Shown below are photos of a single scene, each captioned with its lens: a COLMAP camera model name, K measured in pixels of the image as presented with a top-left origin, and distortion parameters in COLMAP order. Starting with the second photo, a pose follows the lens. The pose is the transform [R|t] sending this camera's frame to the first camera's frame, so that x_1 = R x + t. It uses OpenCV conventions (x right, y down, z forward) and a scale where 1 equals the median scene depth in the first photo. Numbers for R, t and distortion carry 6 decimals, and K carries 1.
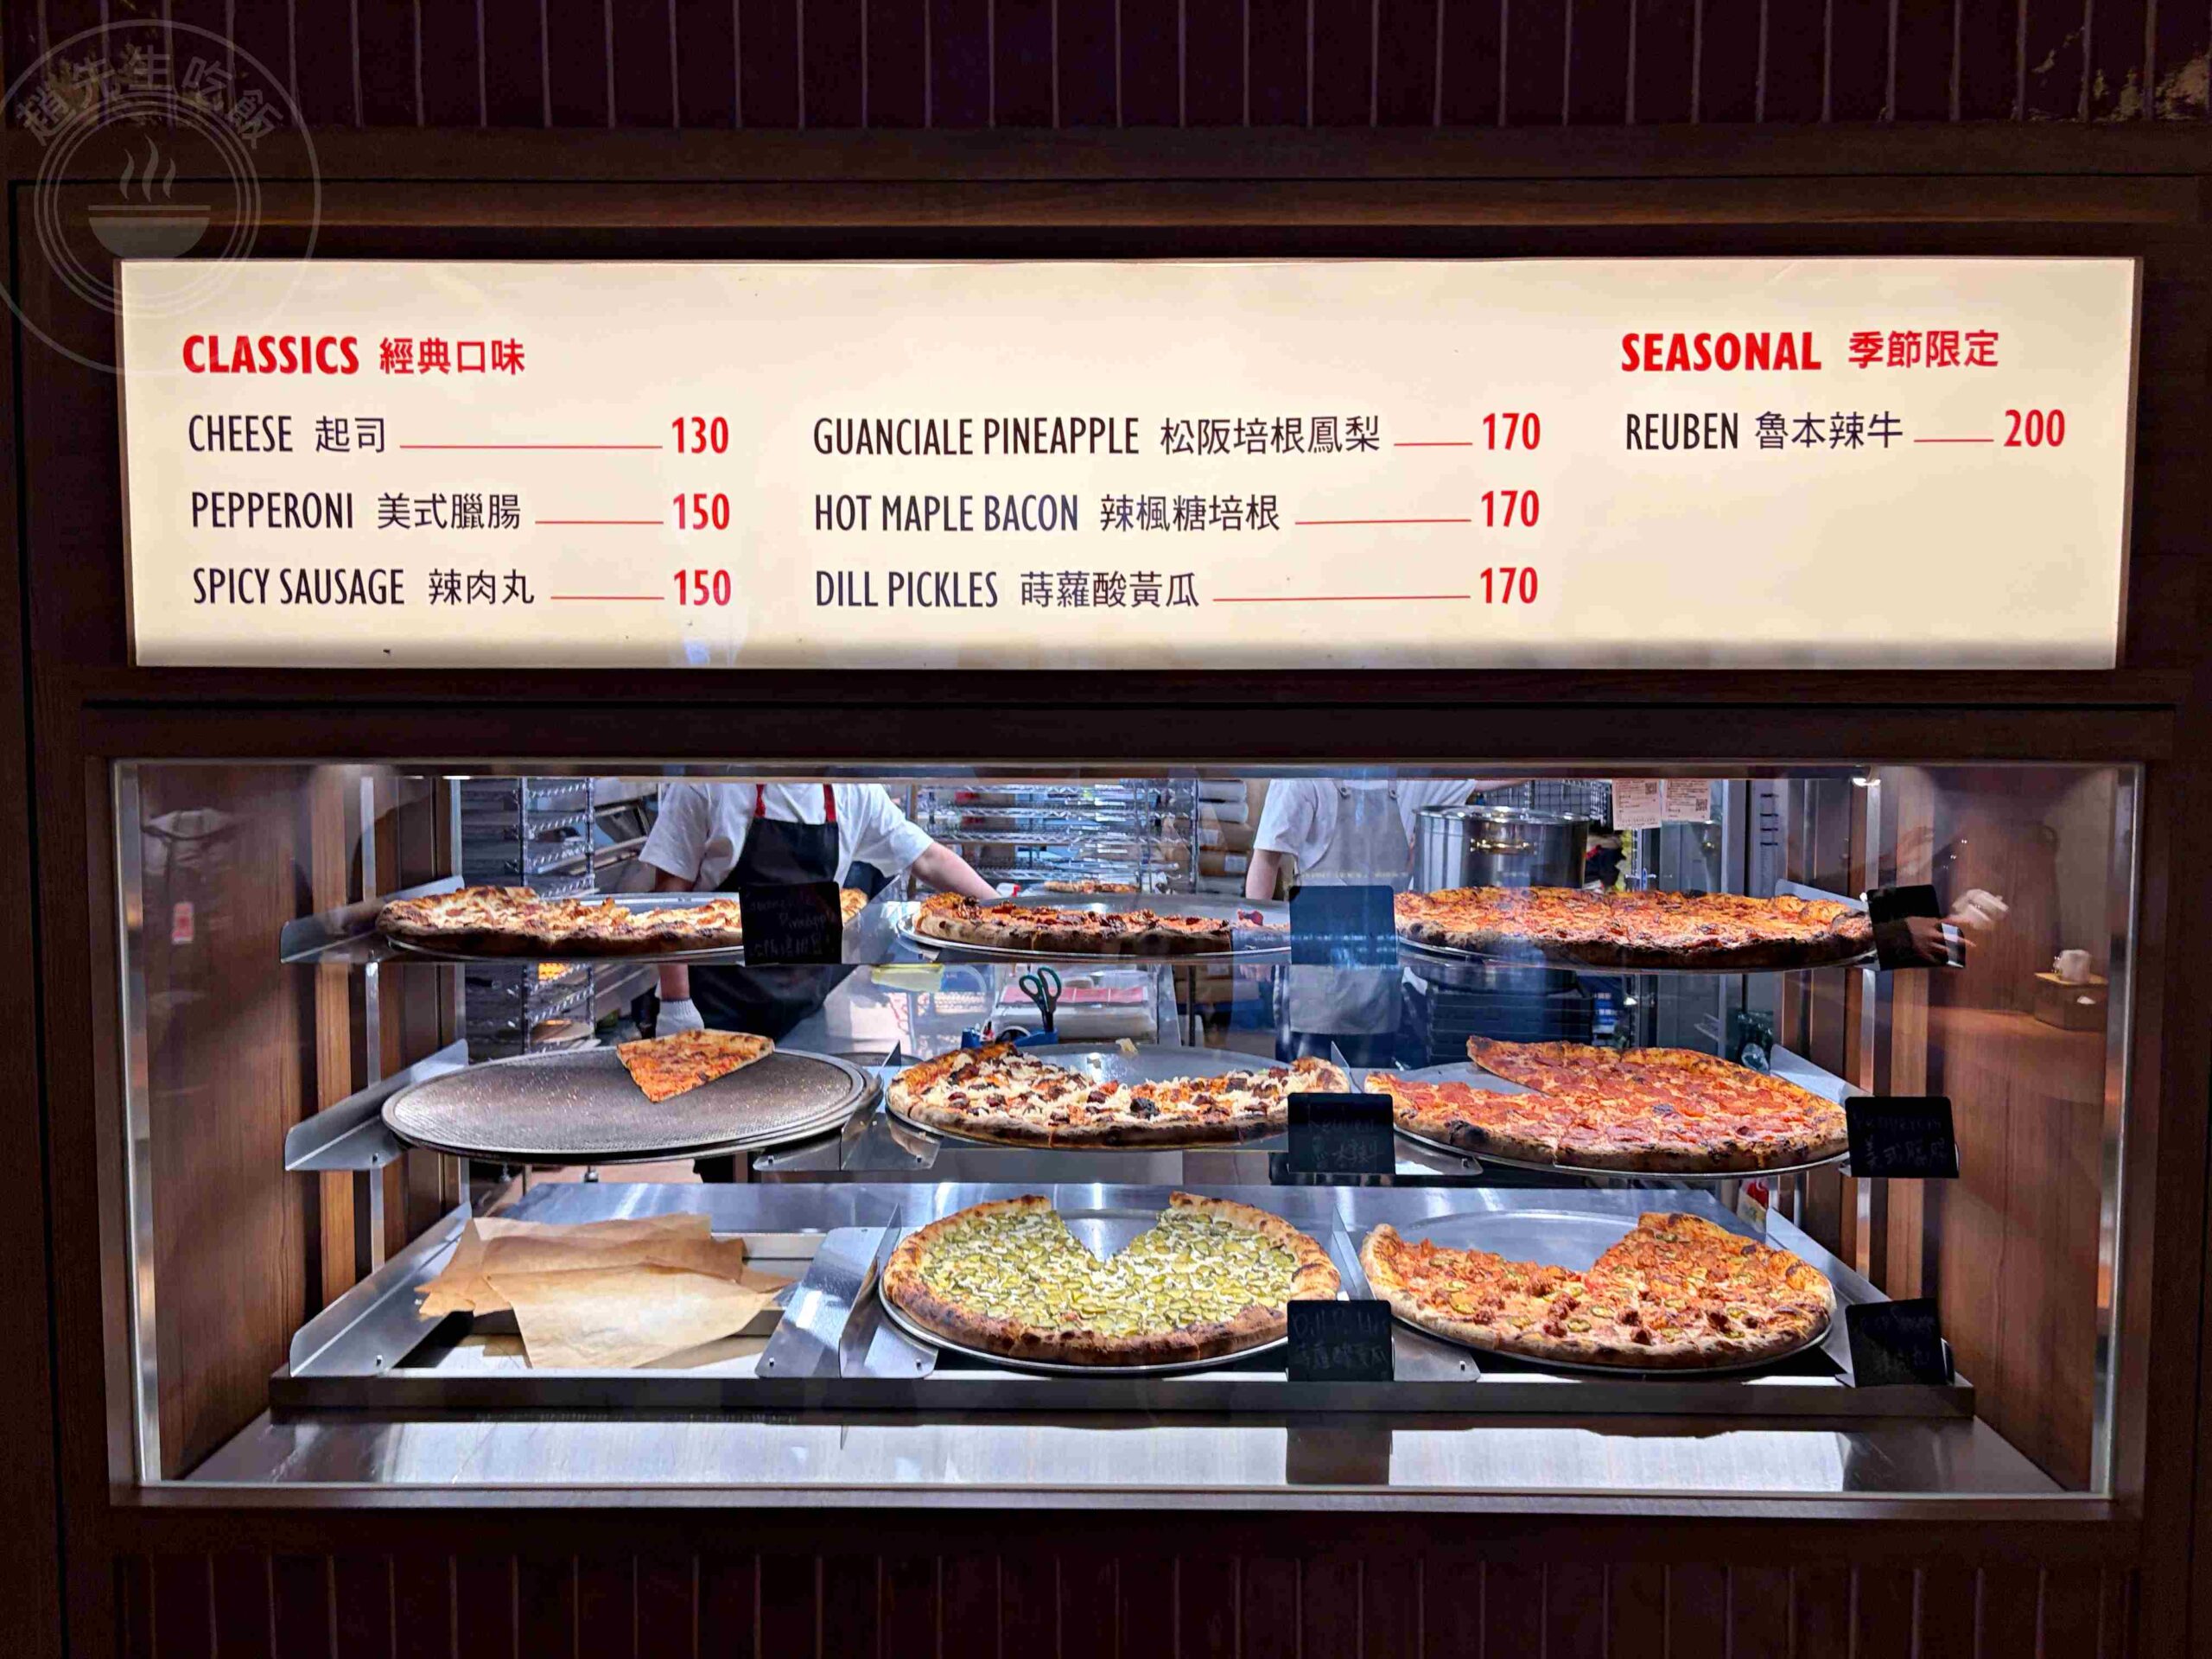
lens RADIAL K [[1668.6, 0, 1091.7], [0, 1668.6, 799.3], [0, 0, 1]] dist [0.035790, -0.054965]
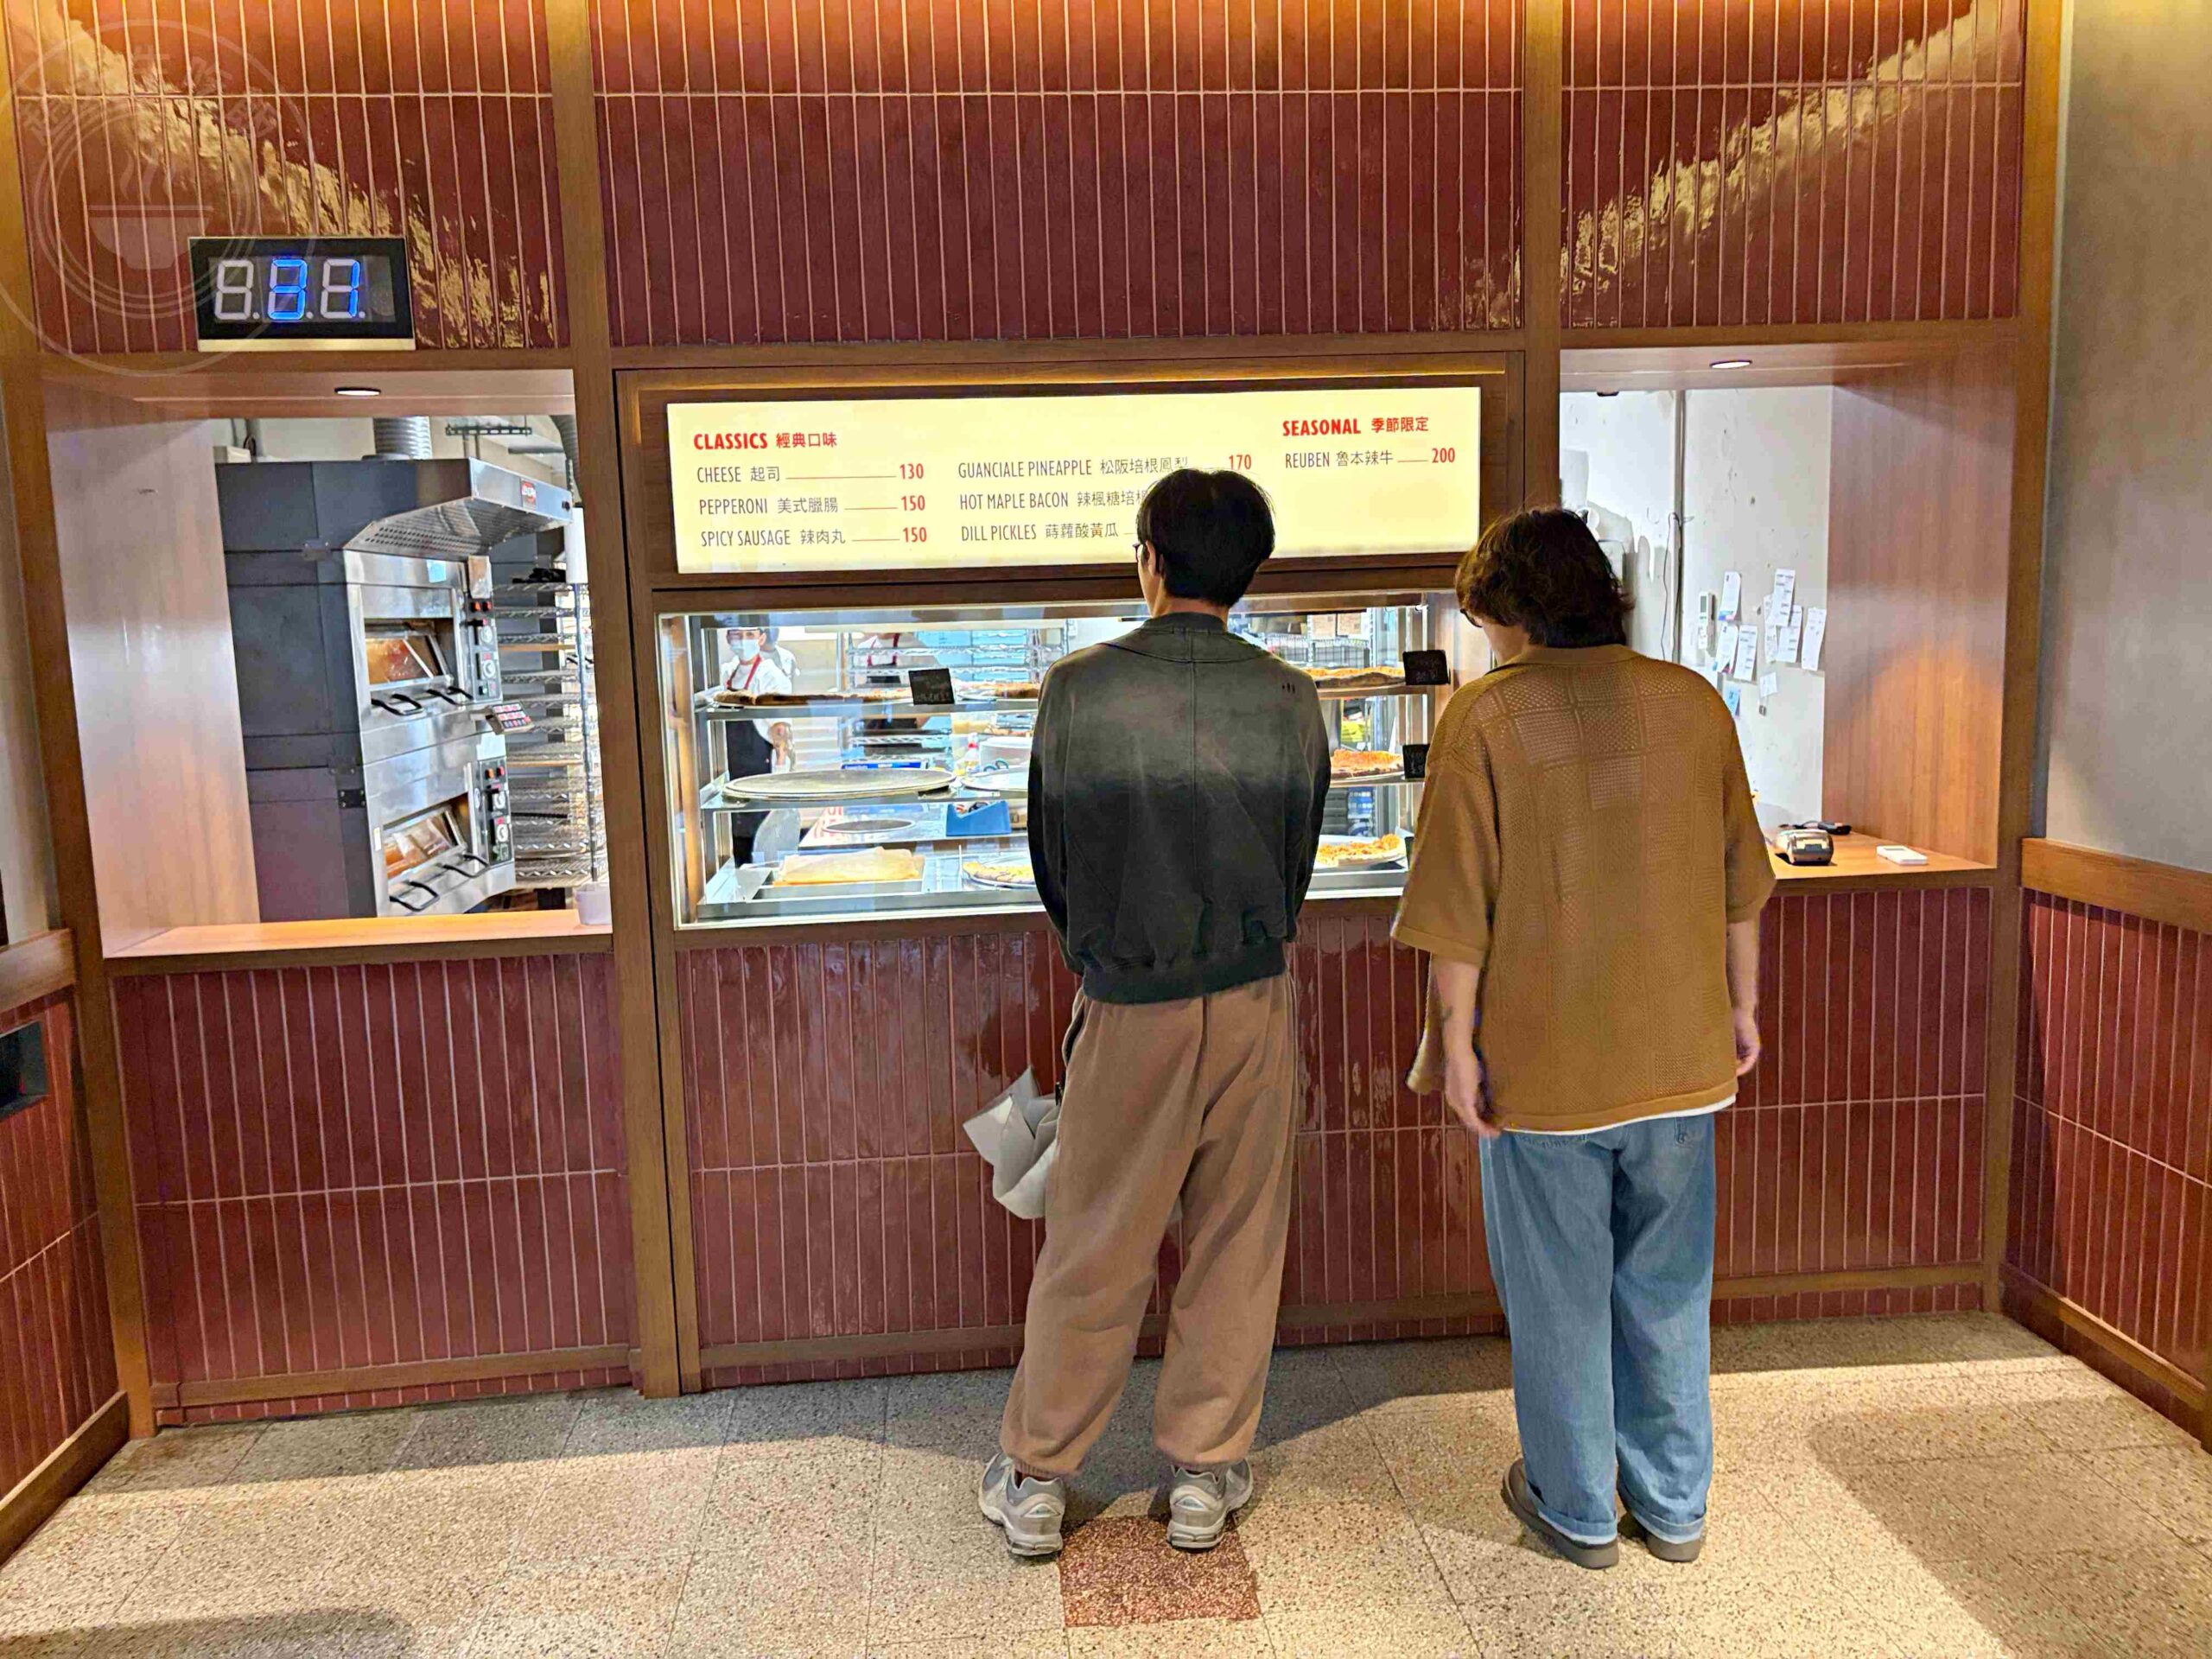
lens RADIAL K [[1668.6, 0, 1109.8], [0, 1668.6, 830.9], [0, 0, 1]] dist [0.035790, -0.054965]
pose [[0.994317, -0.045601, 0.096195, -0.204399], [0.038555, 0.996522, 0.073879, 0.135068], [-0.099229, -0.069751, 0.992617, -1.472050]]
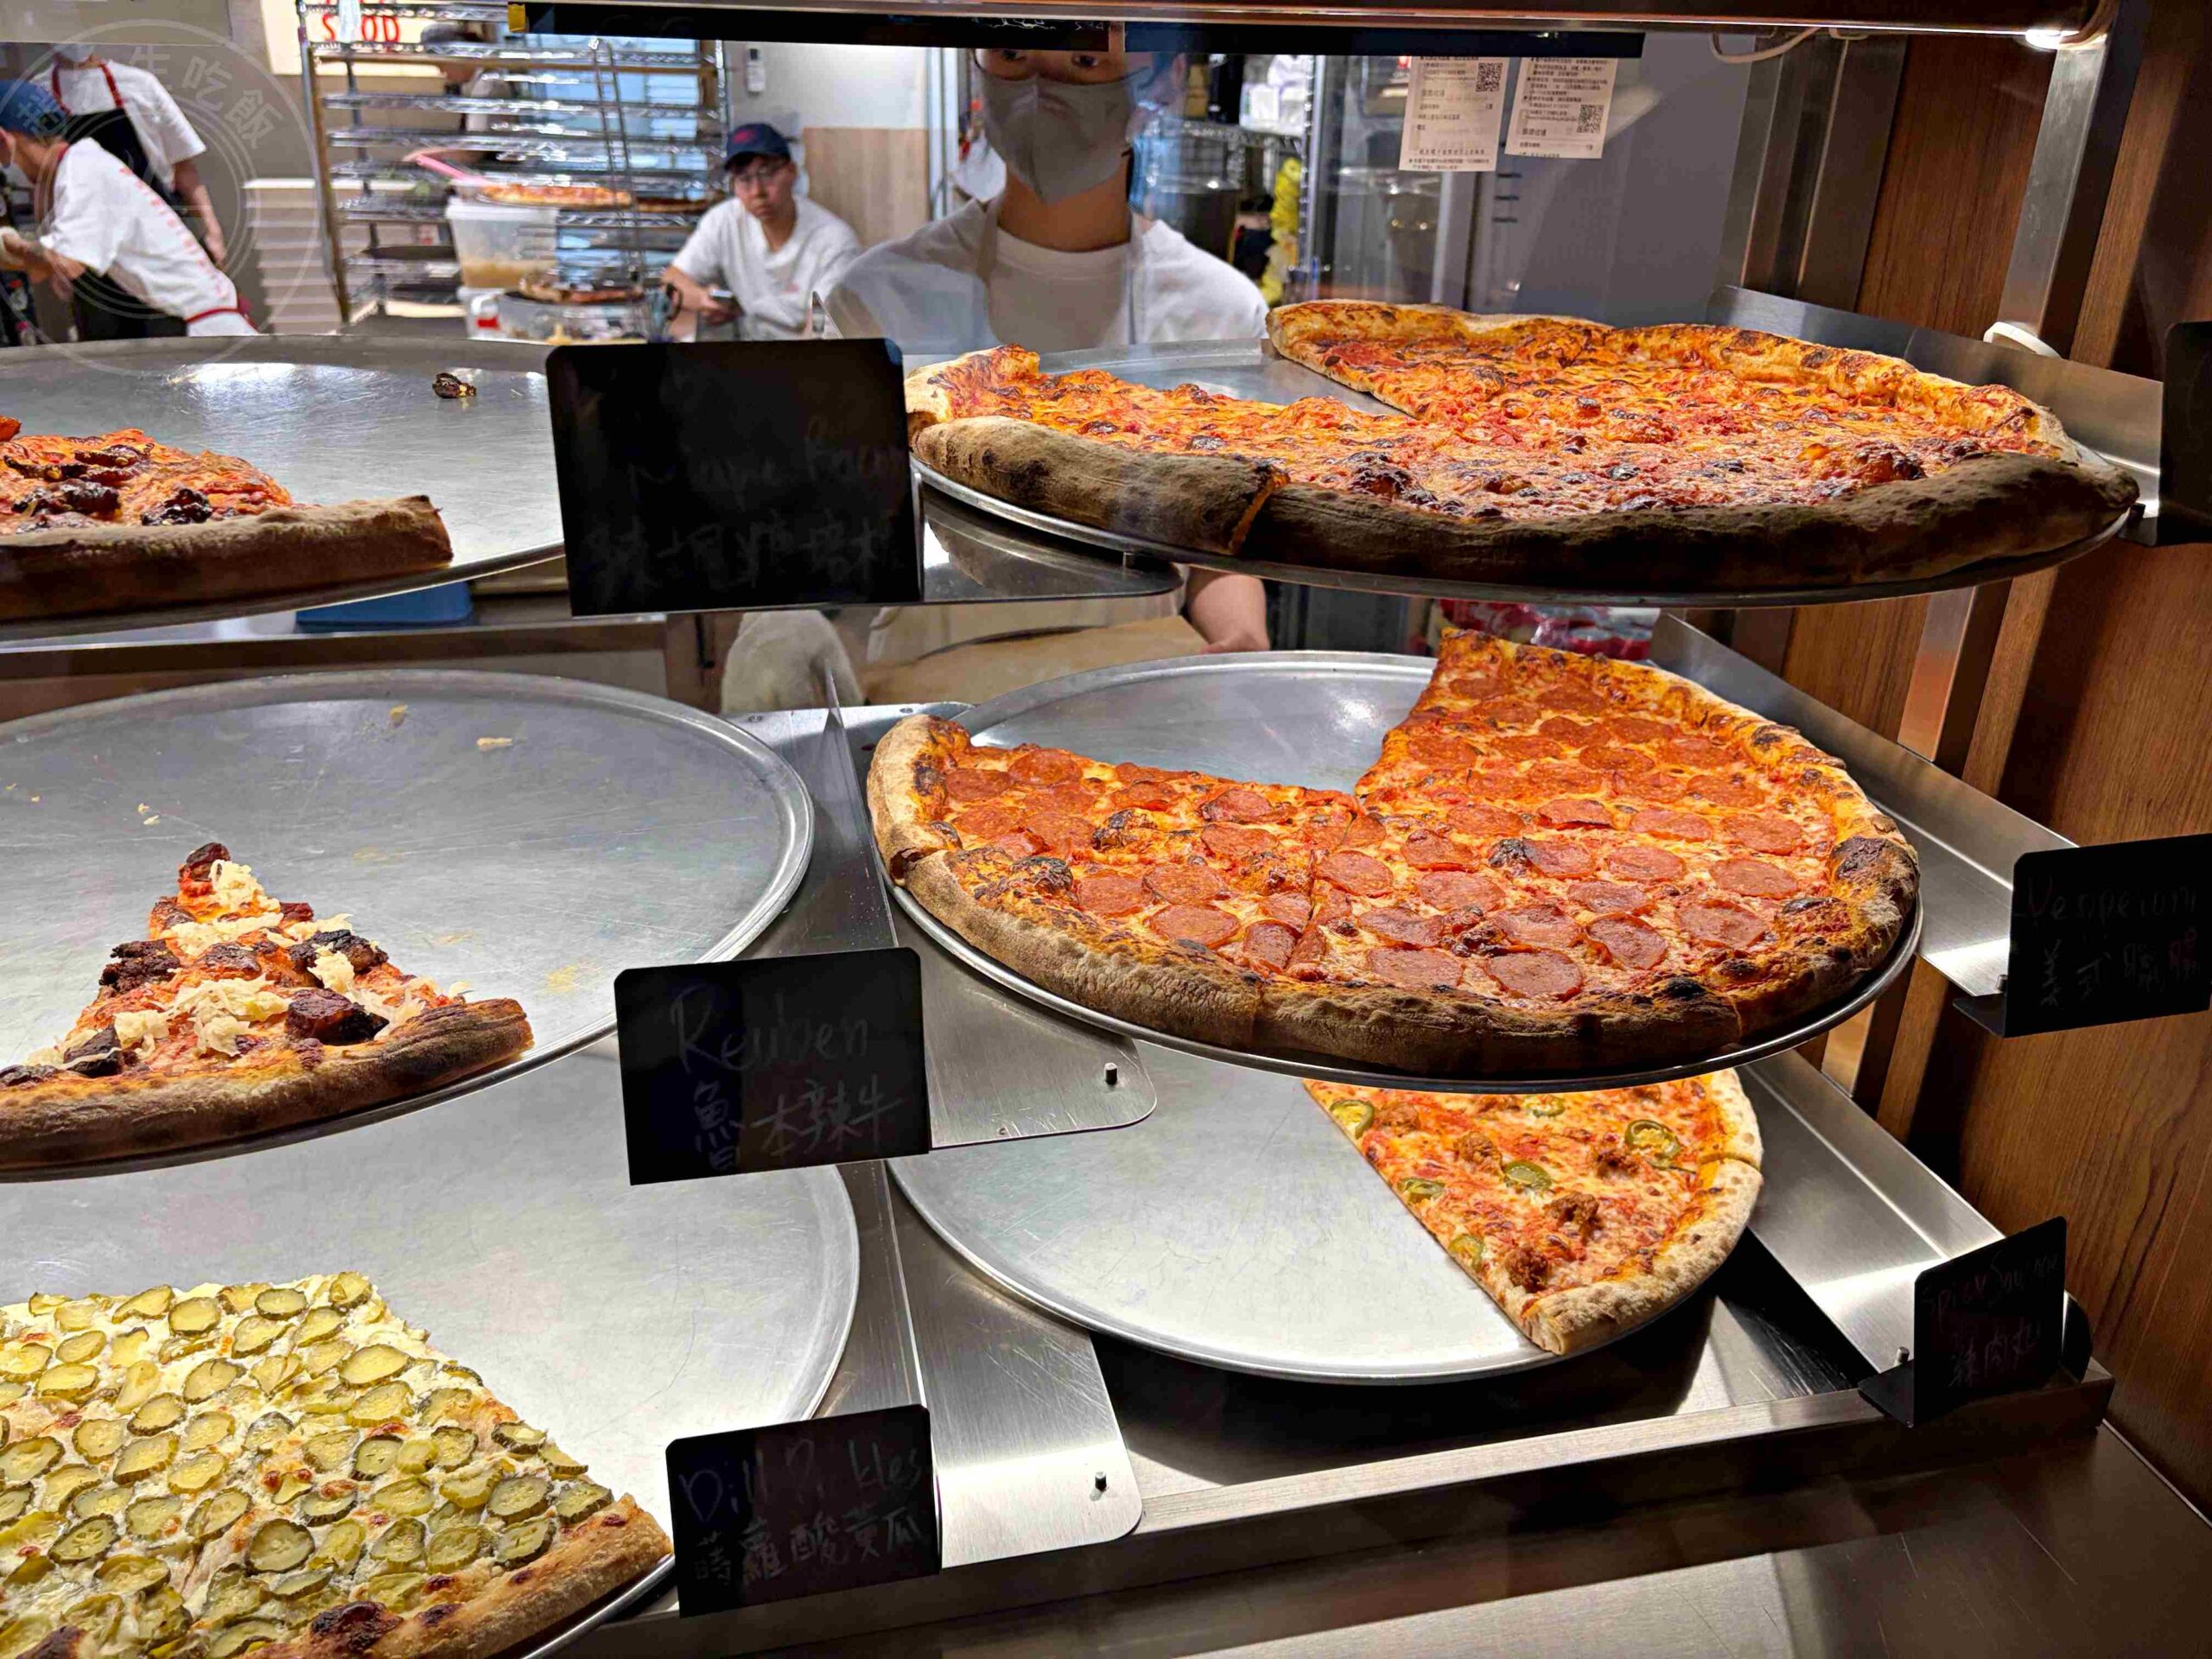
lens RADIAL K [[1668.6, 0, 1126.8], [0, 1668.6, 827.7], [0, 0, 1]] dist [0.035790, -0.054965]
pose [[0.968013, -0.086326, 0.235580, 0.172258], [-0.004782, 0.932427, 0.361326, 0.028596], [-0.250853, -0.350895, 0.902189, 0.820537]]
